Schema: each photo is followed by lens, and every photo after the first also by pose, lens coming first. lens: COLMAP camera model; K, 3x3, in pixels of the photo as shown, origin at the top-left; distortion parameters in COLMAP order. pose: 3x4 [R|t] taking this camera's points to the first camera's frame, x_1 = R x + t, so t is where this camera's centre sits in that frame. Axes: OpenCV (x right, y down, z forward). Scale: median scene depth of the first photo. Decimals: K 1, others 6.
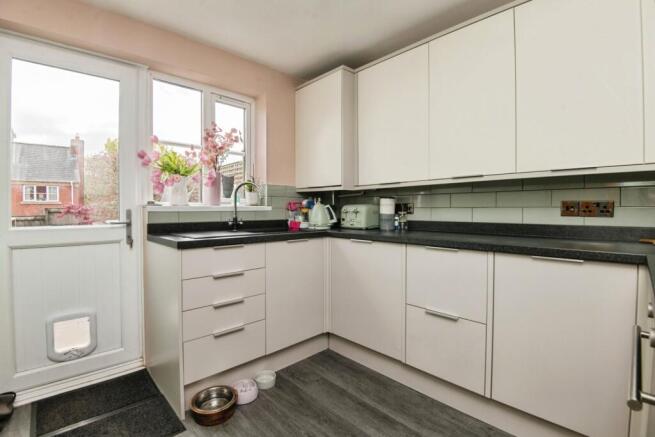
lens RADIAL K [[305.7, 0, 329.4], [0, 305.7, 218.9], [0, 0, 1]] dist [-0.025598, -0.000391]
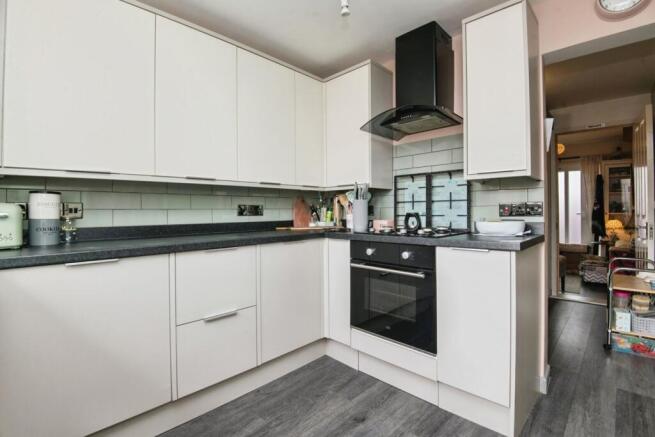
lens RADIAL K [[305.7, 0, 330.6], [0, 305.7, 213.6], [0, 0, 1]] dist [-0.025598, -0.000391]
pose [[-0.040017, -0.007772, 0.999169, -0.577513], [0.038624, 0.999210, 0.009319, -0.014992], [-0.998452, 0.038965, -0.039686, 0.606366]]
